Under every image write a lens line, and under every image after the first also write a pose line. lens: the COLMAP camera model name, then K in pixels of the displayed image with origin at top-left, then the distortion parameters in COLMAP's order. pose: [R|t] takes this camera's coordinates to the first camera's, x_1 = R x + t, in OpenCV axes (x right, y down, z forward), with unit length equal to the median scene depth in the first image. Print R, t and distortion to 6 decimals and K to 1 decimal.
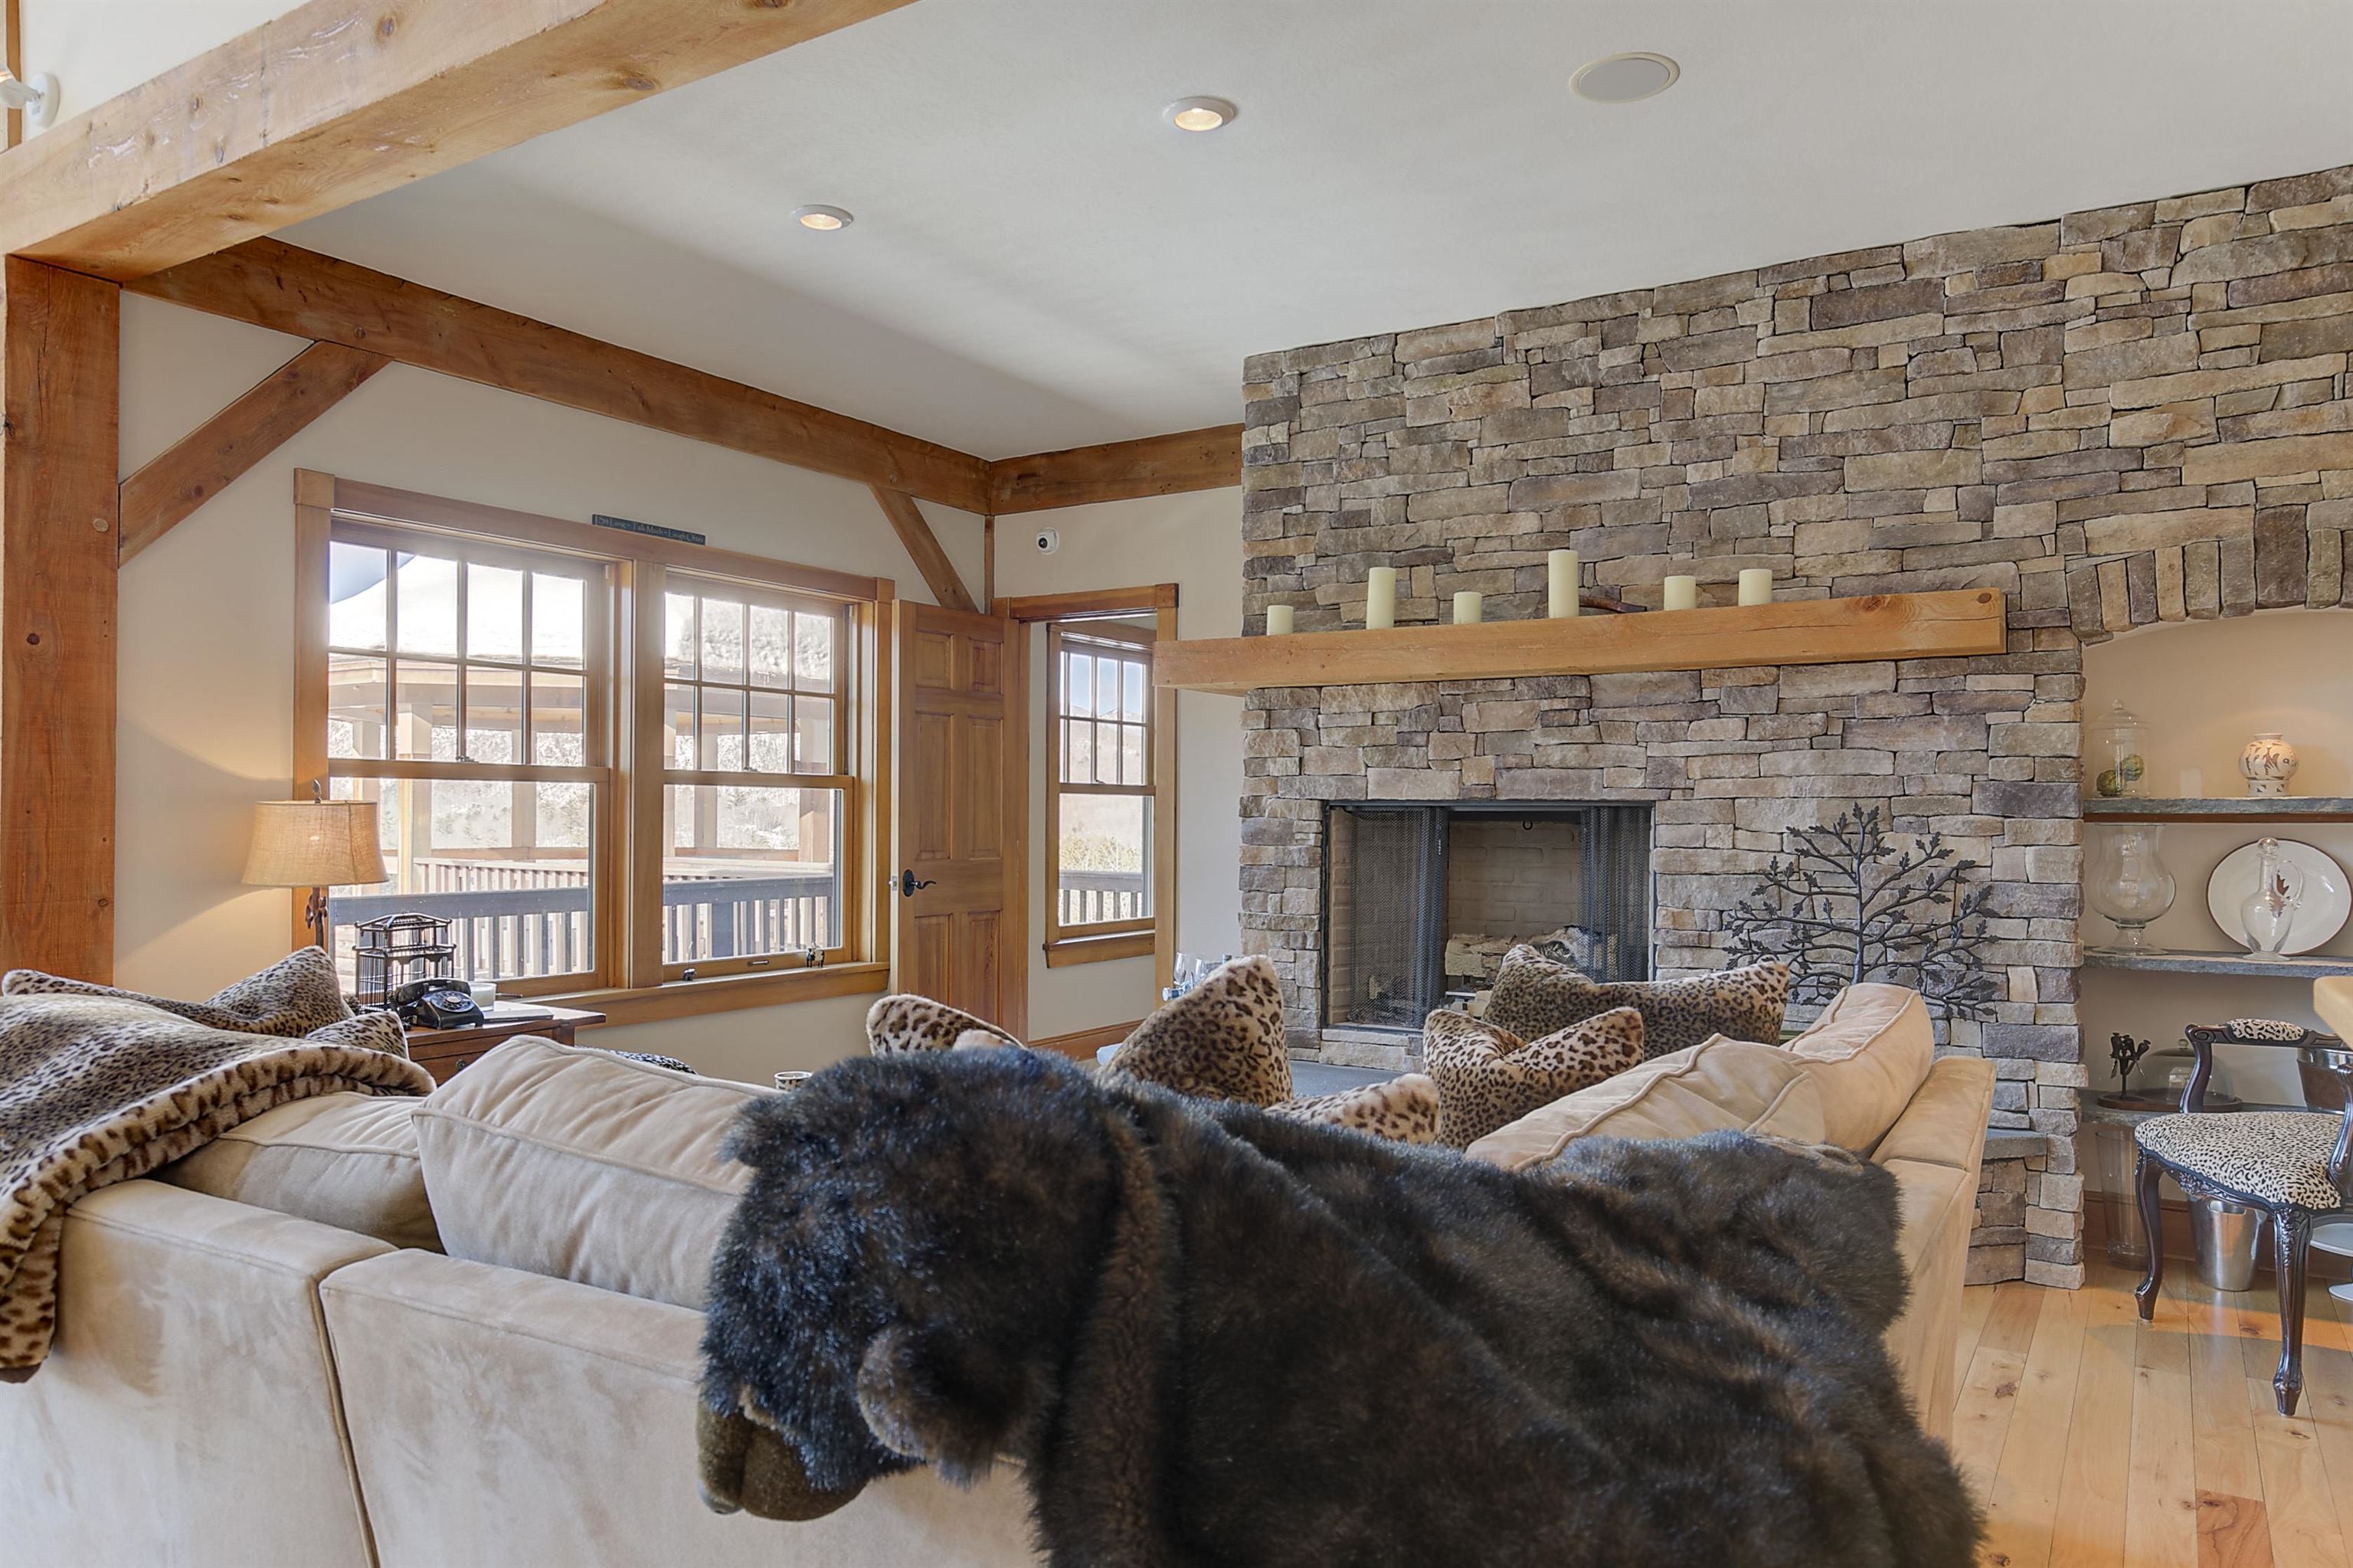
lens RADIAL K [[1555.4, 0, 1181.3], [0, 1555.4, 805.1], [0, 0, 1]] dist [0.001829, 0.000905]
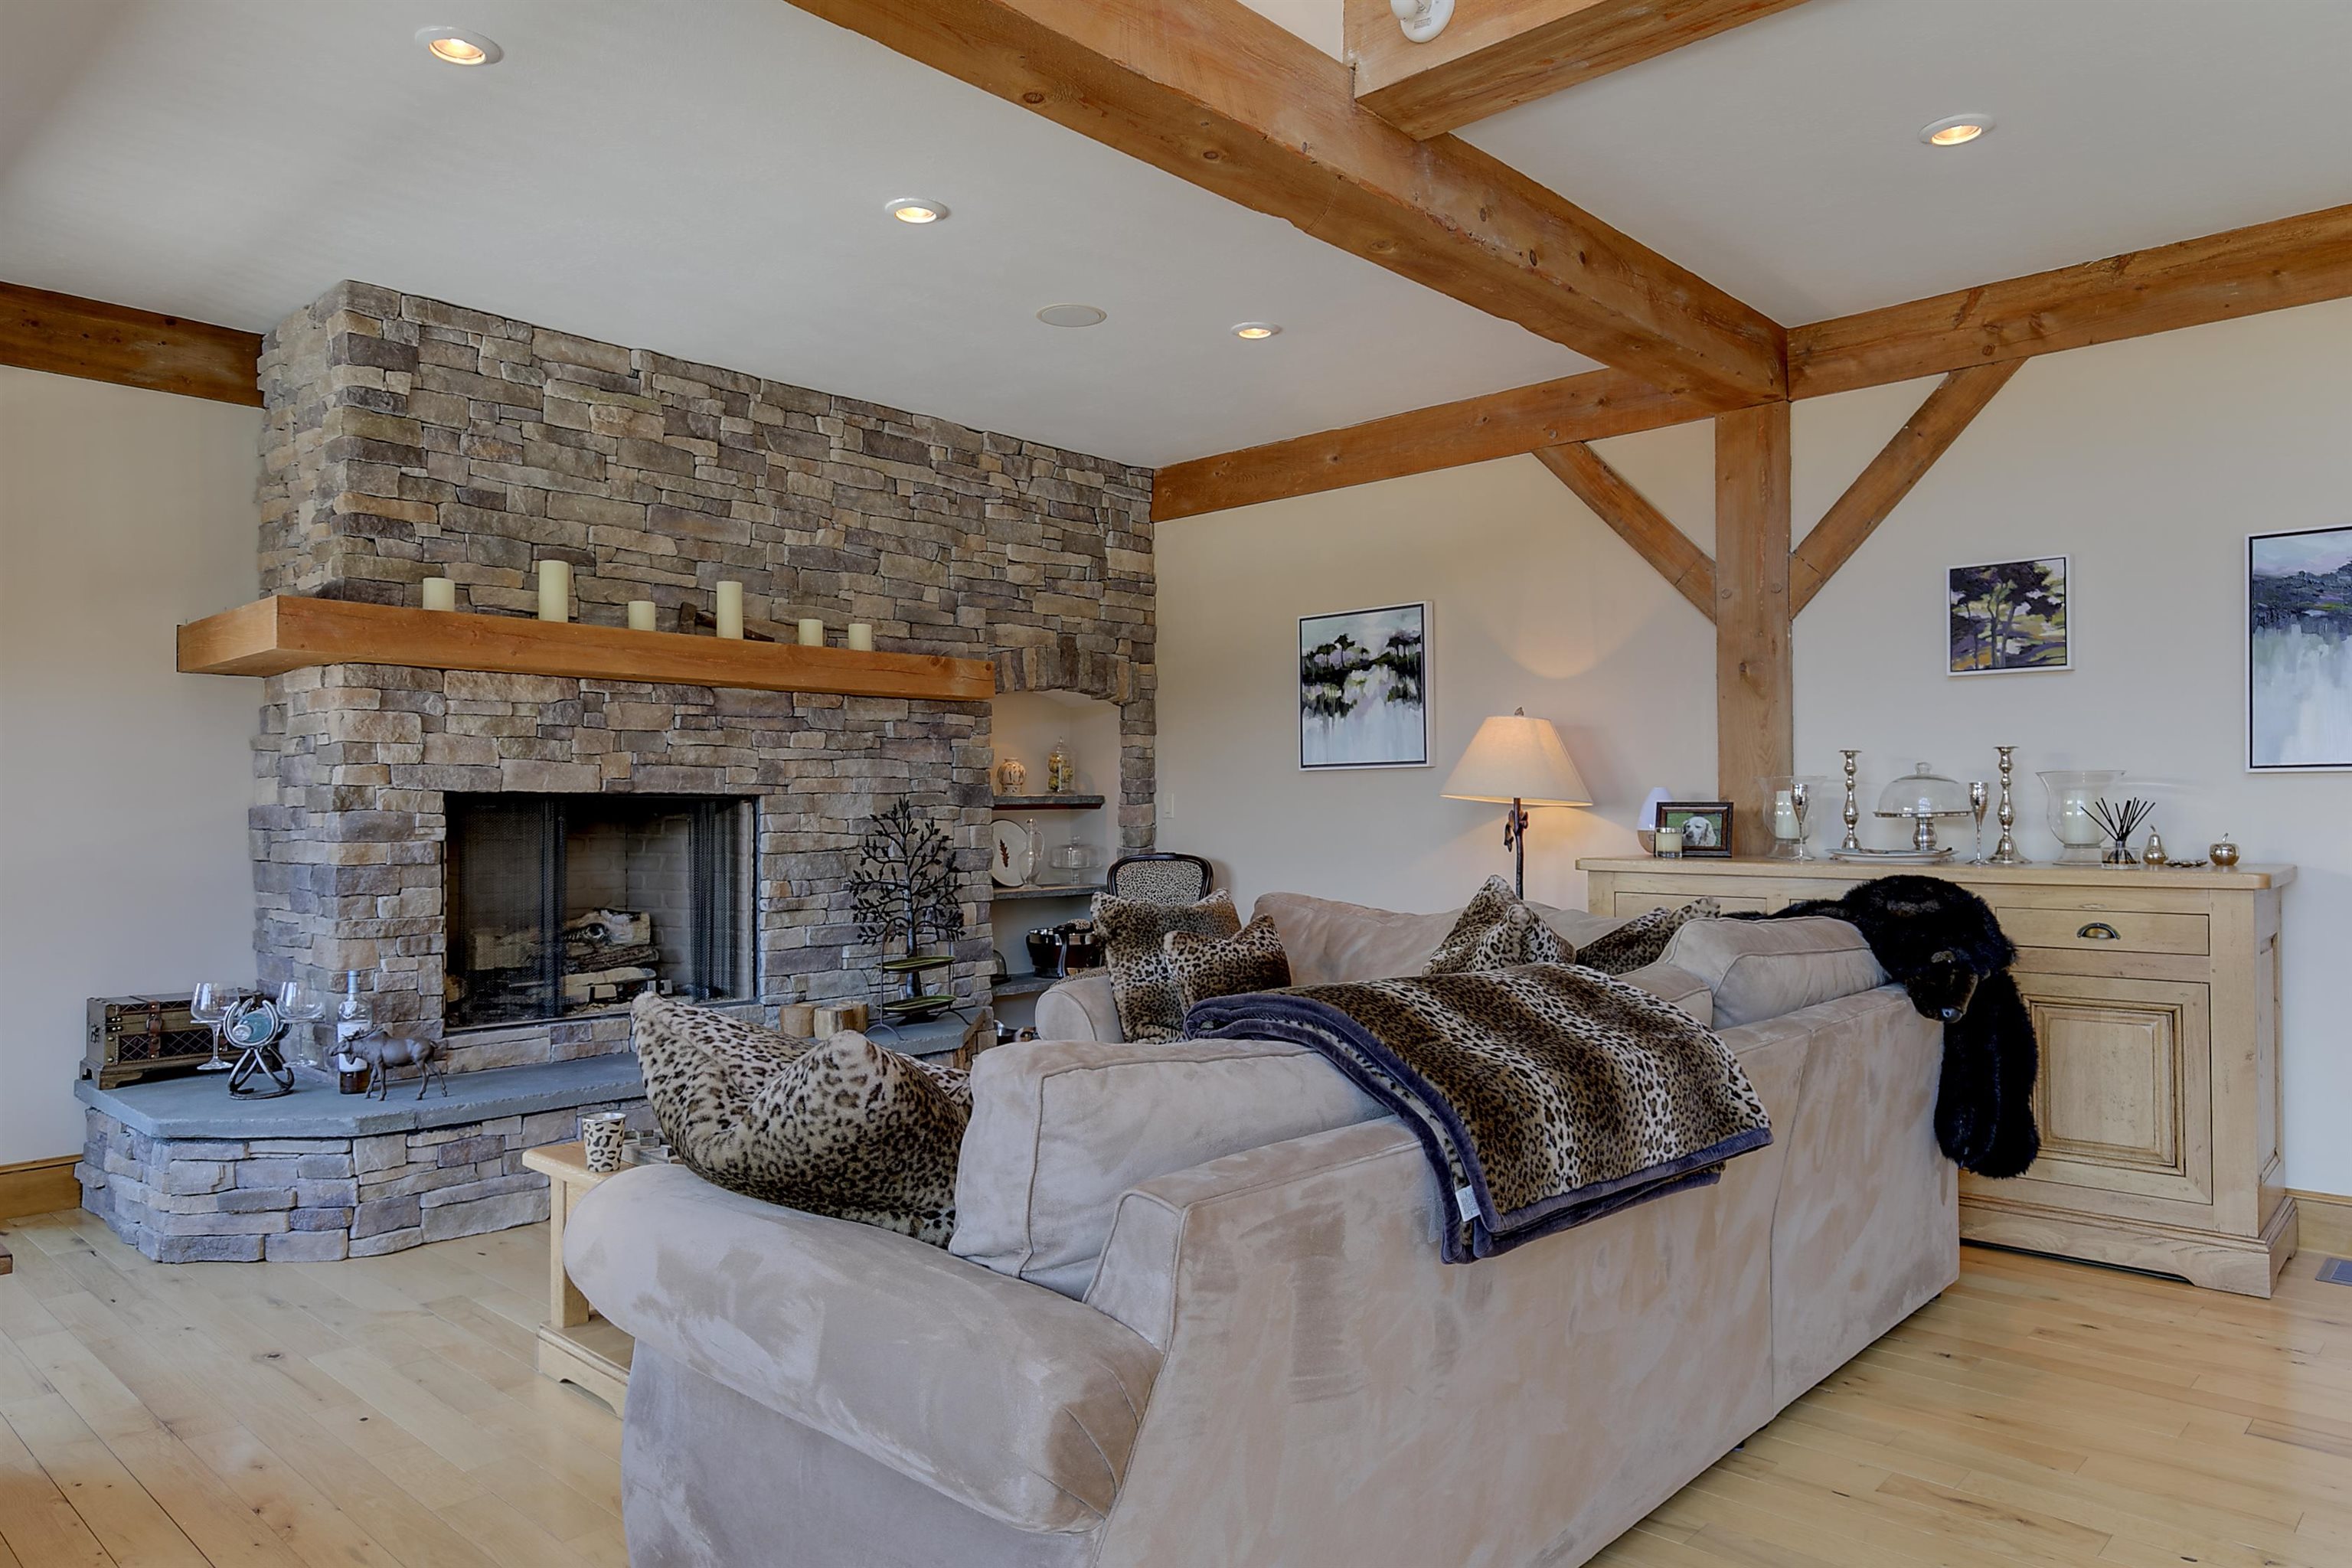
lens RADIAL K [[1554.7, 0, 1178.7], [0, 1554.7, 784.0], [0, 0, 1]] dist [0.001829, 0.000905]
pose [[0.176042, 0.012691, 0.984301, -0.831512], [-0.002251, 0.999919, -0.012490, 0.003275], [-0.984380, -0.000017, 0.176057, 0.449029]]
